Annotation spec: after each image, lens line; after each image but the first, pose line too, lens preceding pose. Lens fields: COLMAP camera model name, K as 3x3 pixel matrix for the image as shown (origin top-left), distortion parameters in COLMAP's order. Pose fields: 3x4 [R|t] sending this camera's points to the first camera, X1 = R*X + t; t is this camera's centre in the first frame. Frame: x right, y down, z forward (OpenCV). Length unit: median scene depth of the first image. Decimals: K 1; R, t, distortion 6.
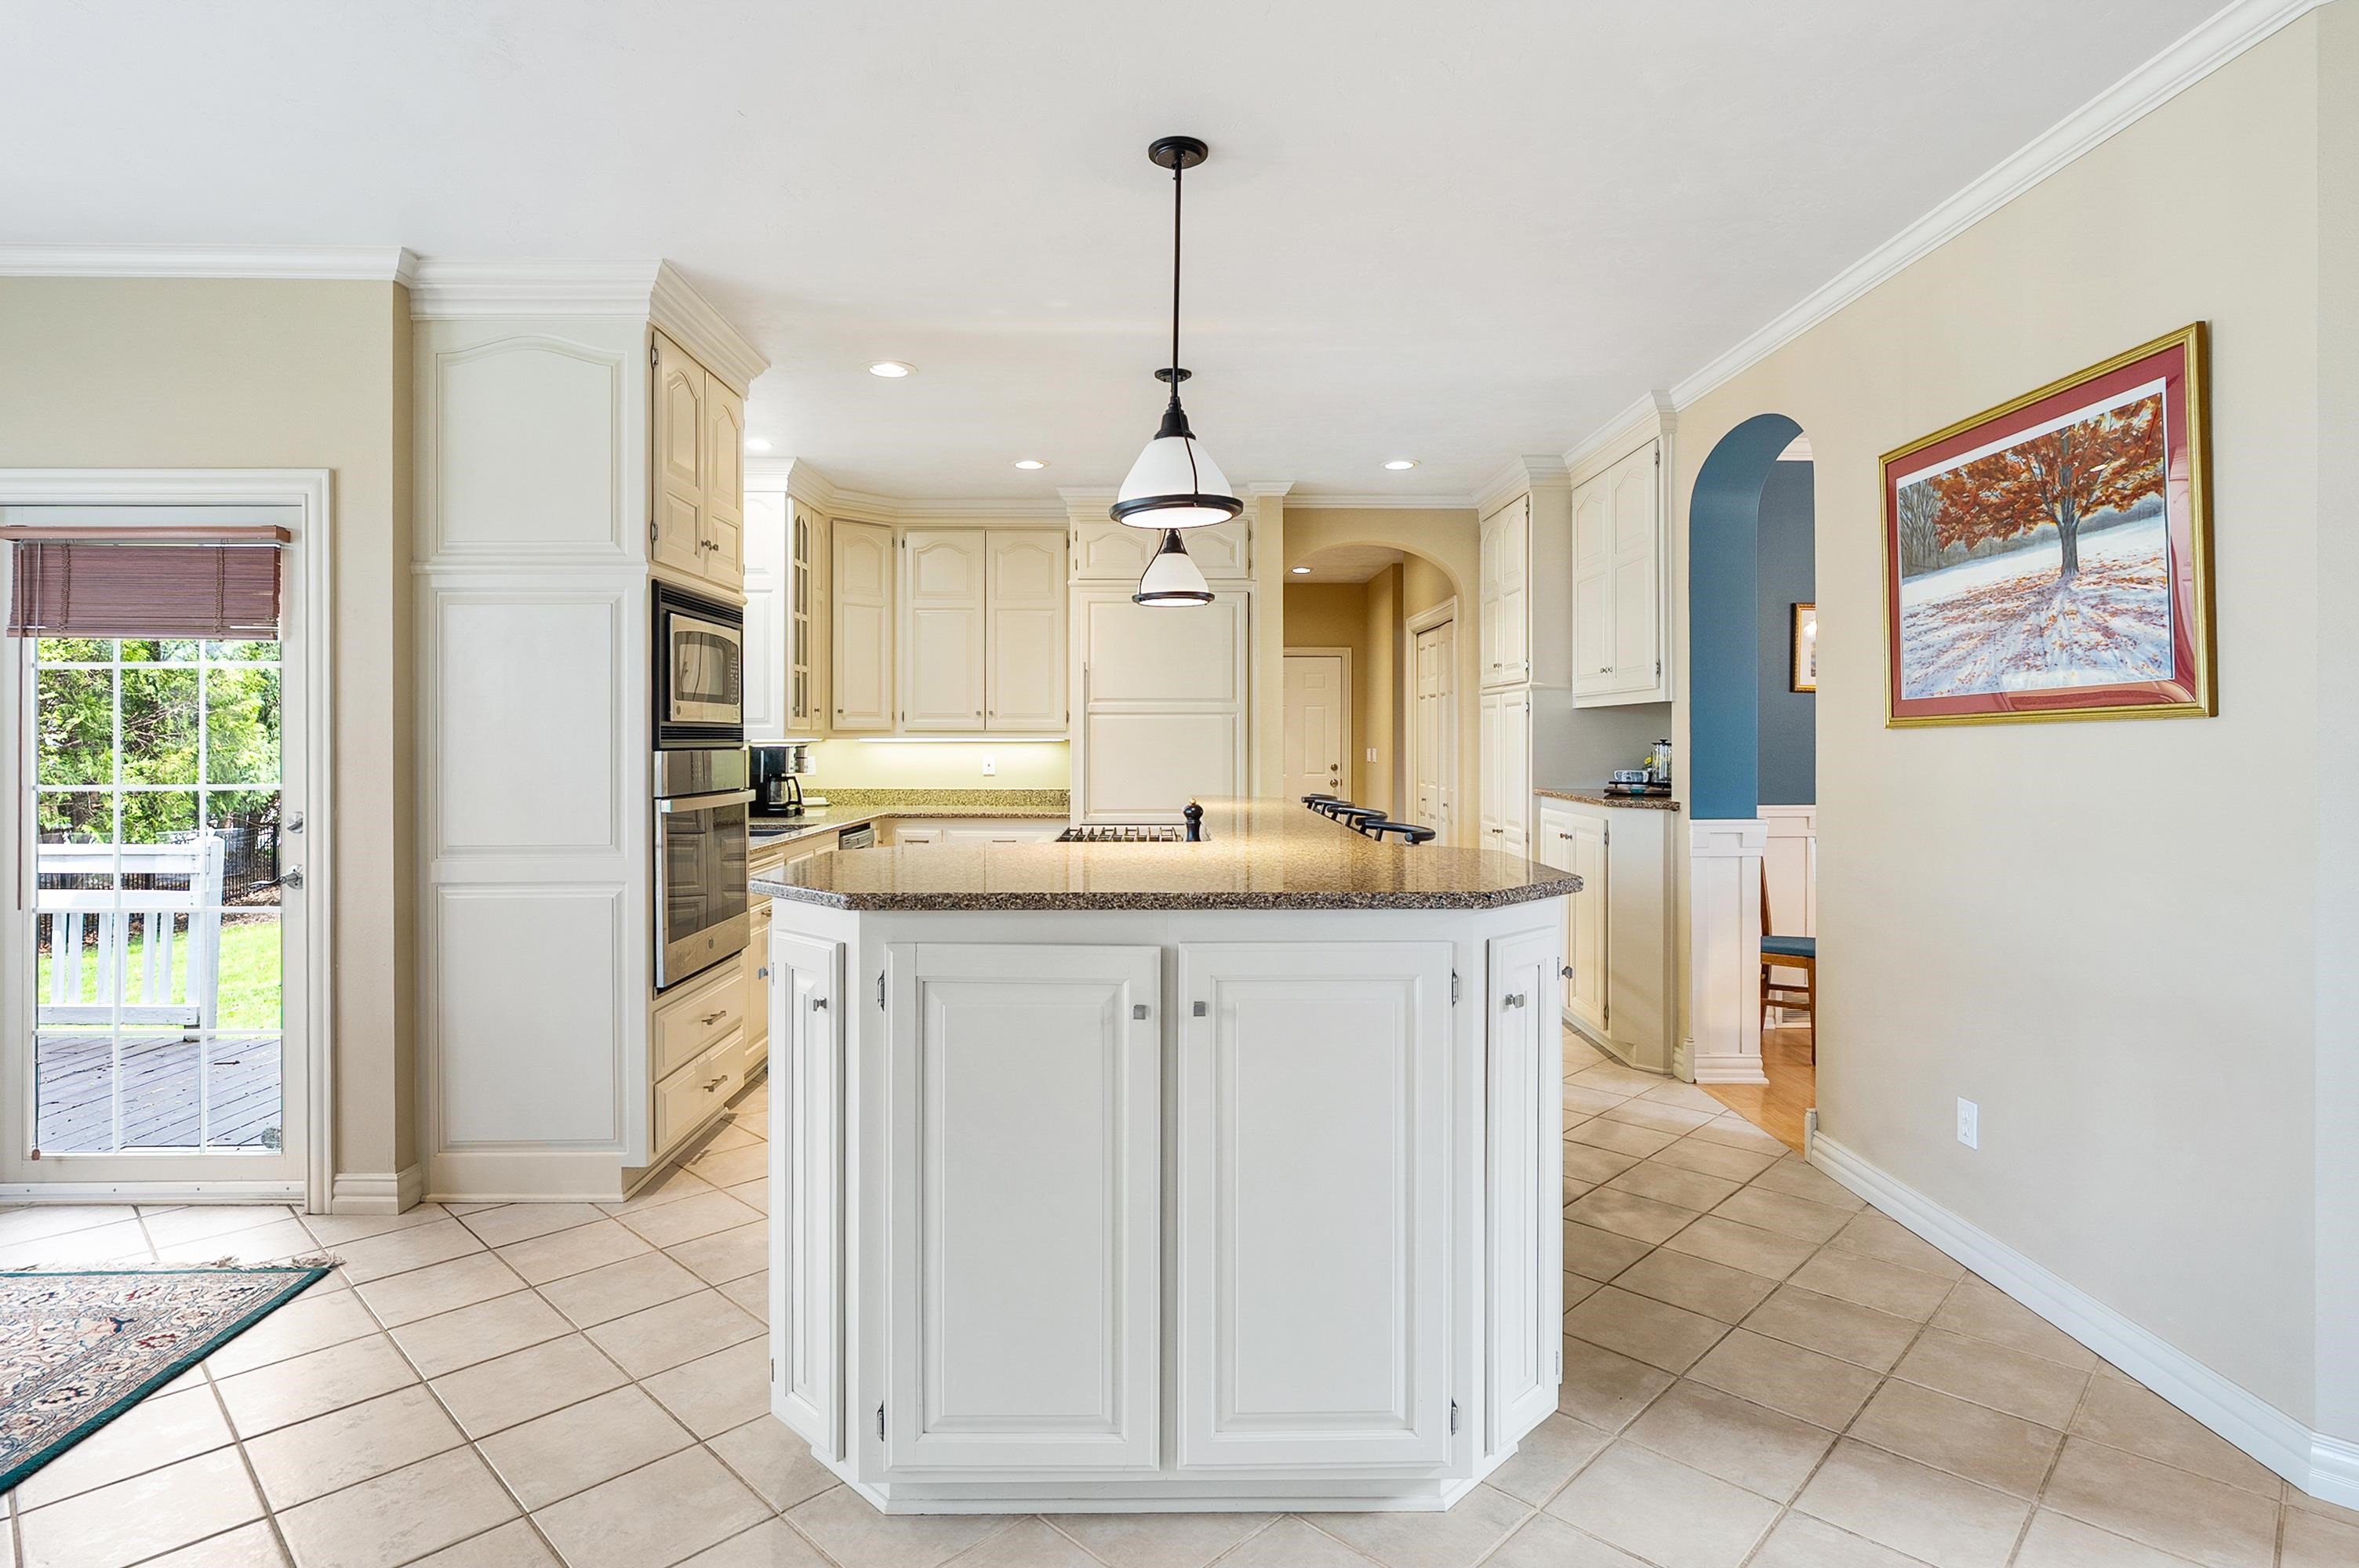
lens RADIAL K [[1213.9, 0, 1162.1], [0, 1213.9, 730.4], [0, 0, 1]] dist [-0.011856, -0.000892]
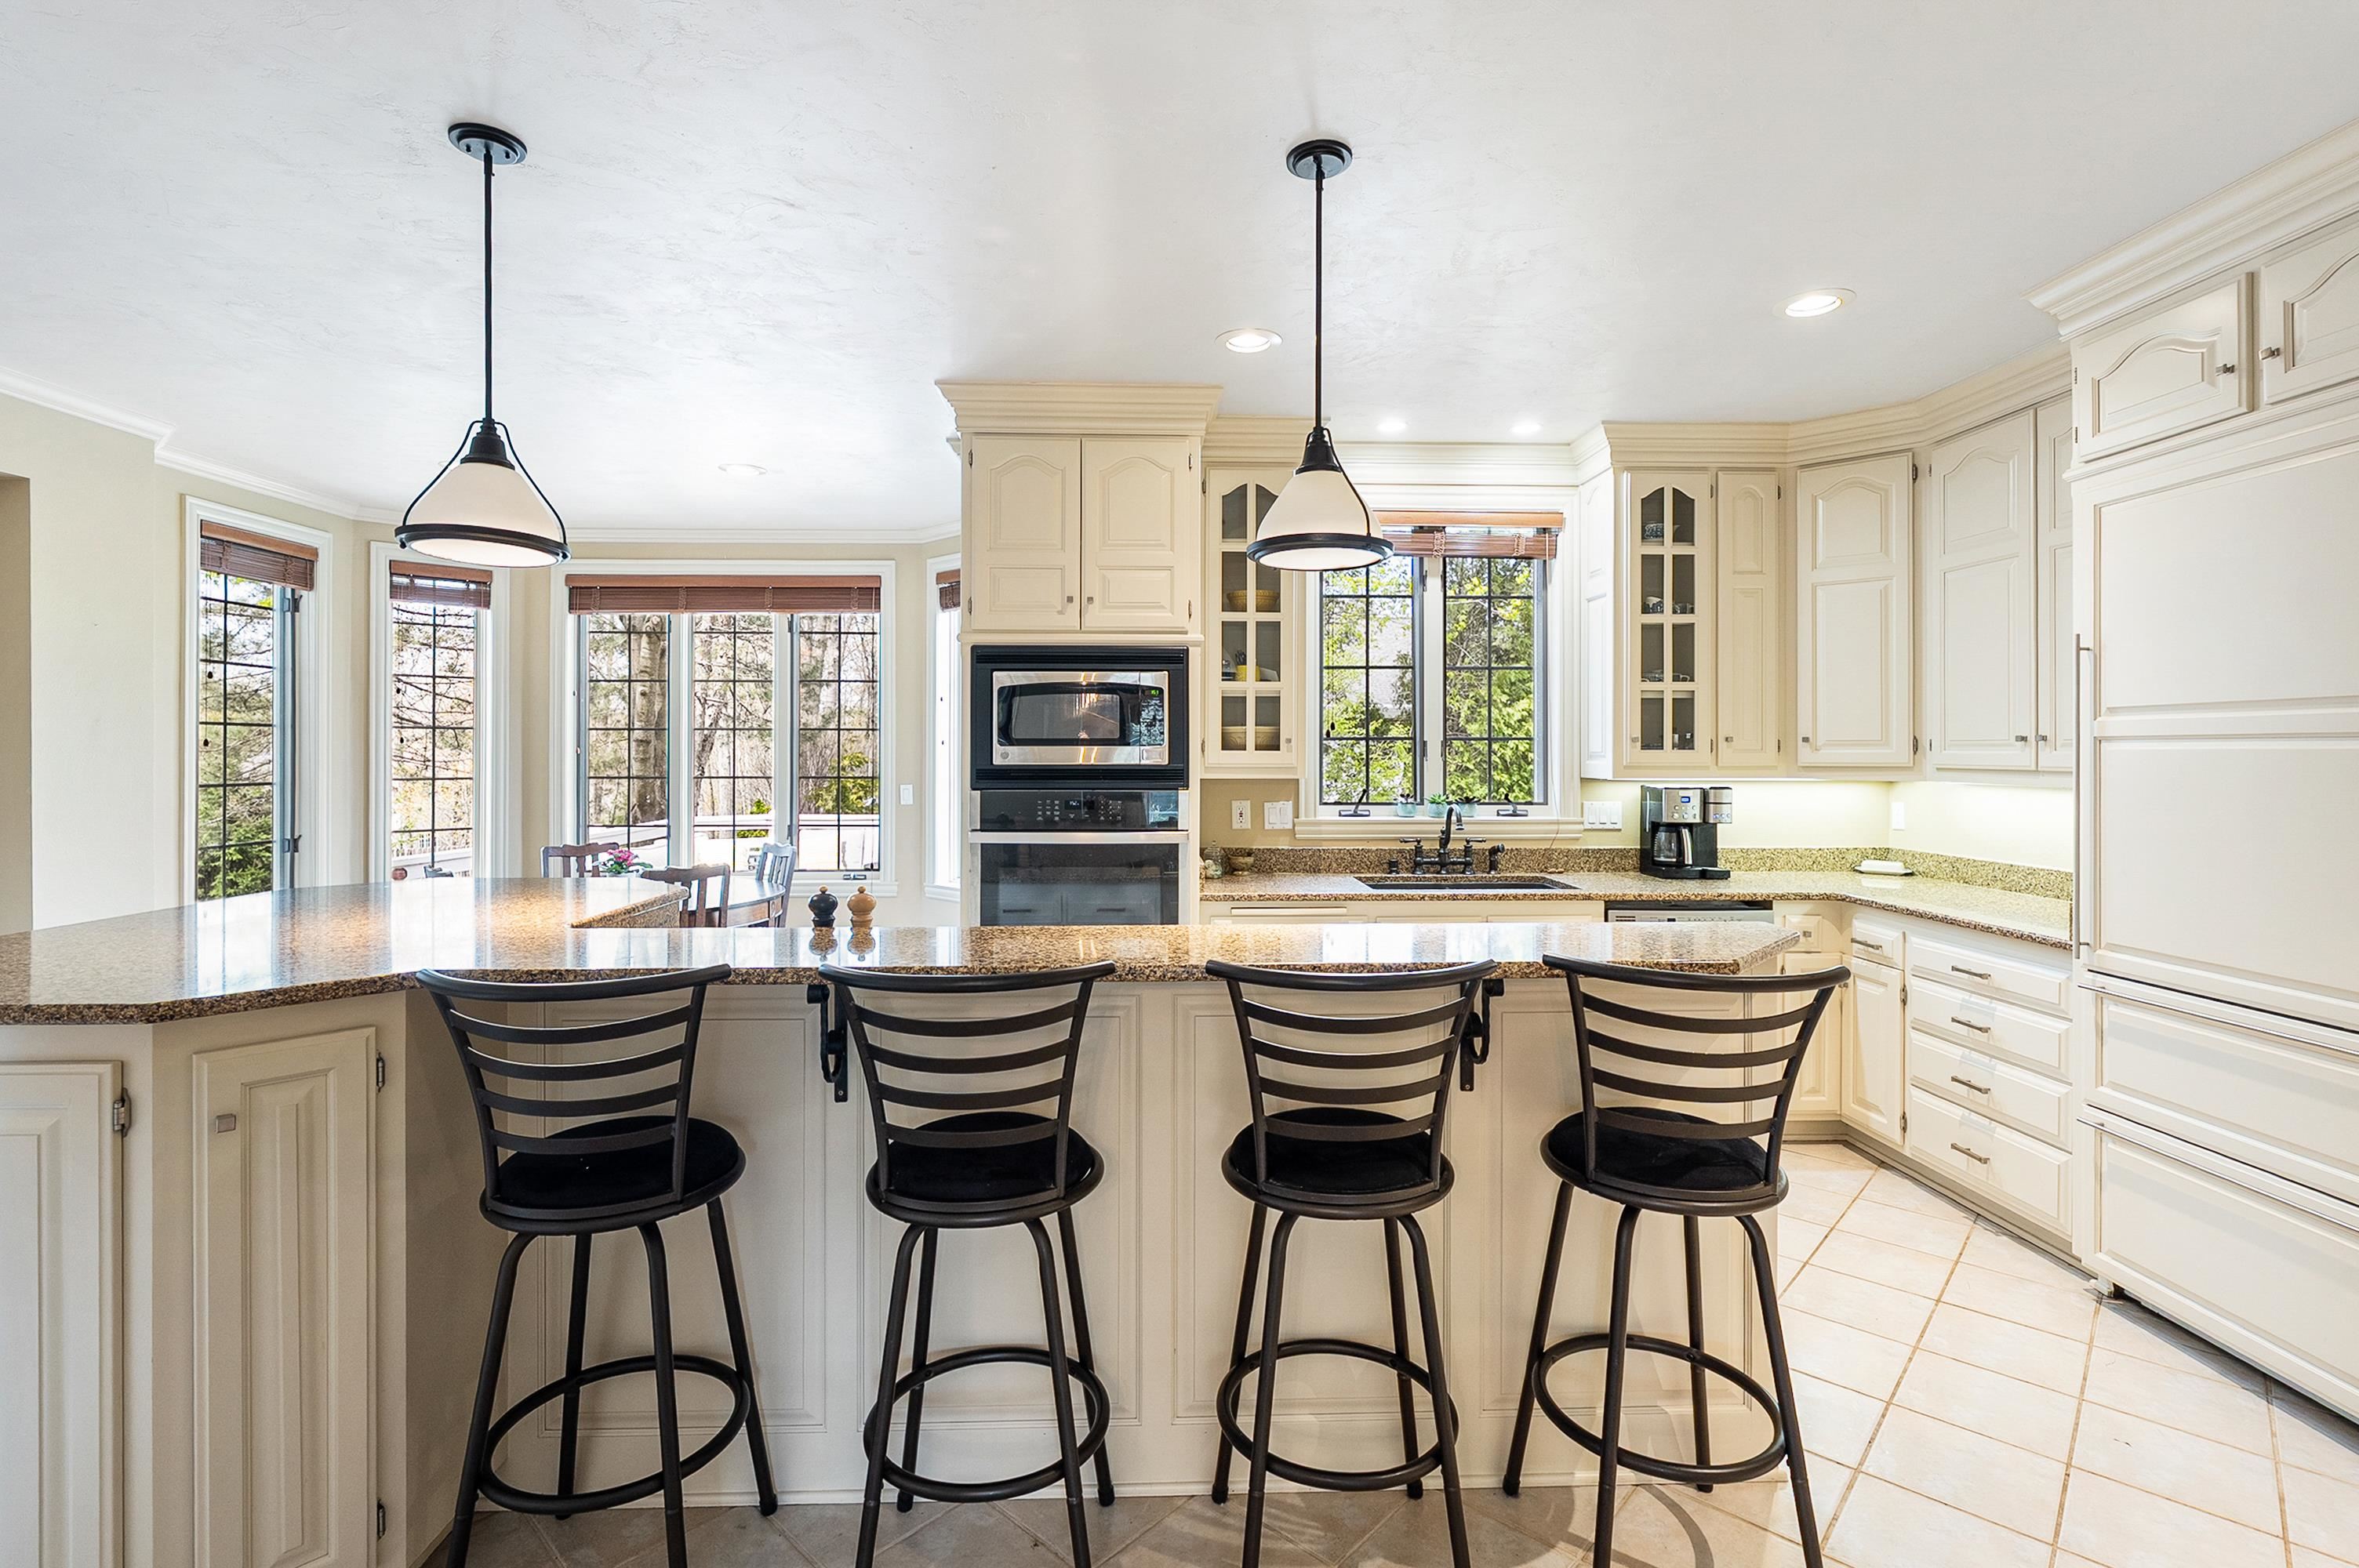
lens RADIAL K [[1088.4, 0, 1180.3], [0, 1088.4, 755.1], [0, 0, 1]] dist [-0.010547, 0.002526]
pose [[0.038718, 0.003722, -0.999243, 0.664835], [0.004082, 0.999984, 0.003883, -0.020743], [0.999242, -0.004229, 0.038702, 1.177410]]
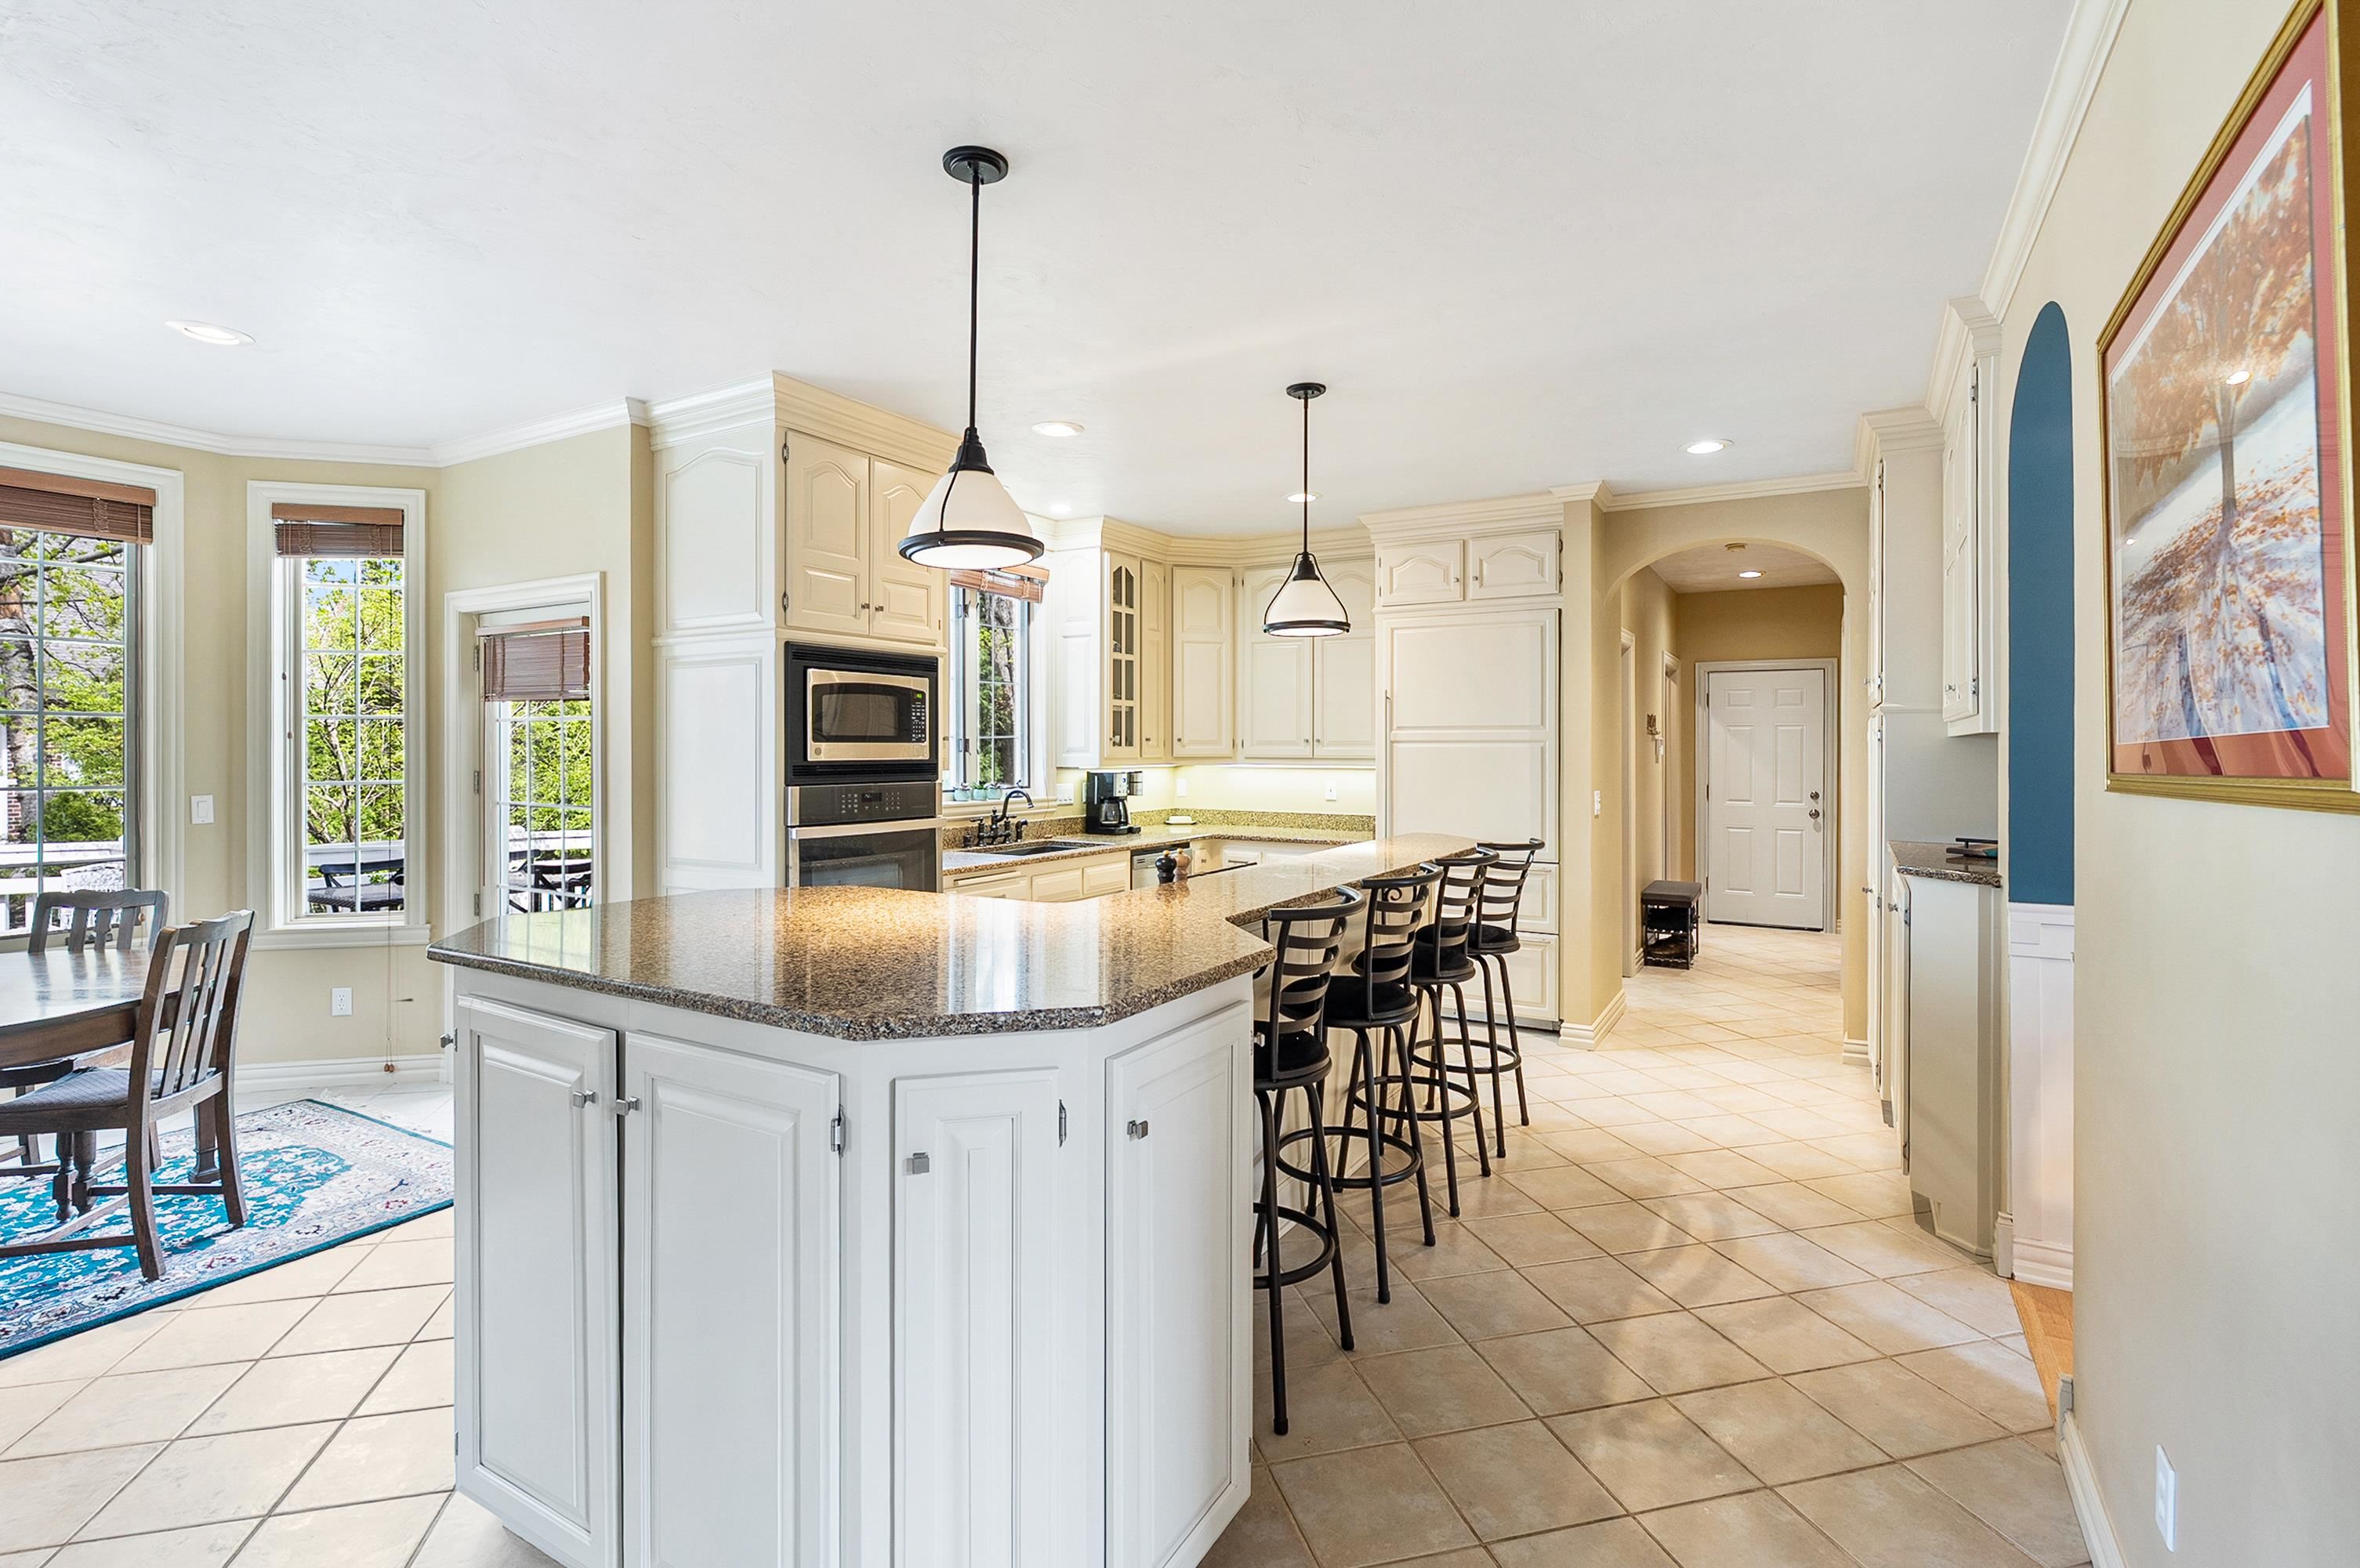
lens RADIAL K [[1088.9, 0, 1173.9], [0, 1088.9, 747.6], [0, 0, 1]] dist [-0.010547, 0.002526]
pose [[0.857427, 0.001123, -0.514604, 0.458902], [0.001451, 0.999988, 0.004599, -0.025768], [0.514603, -0.004690, 0.857415, 0.286062]]
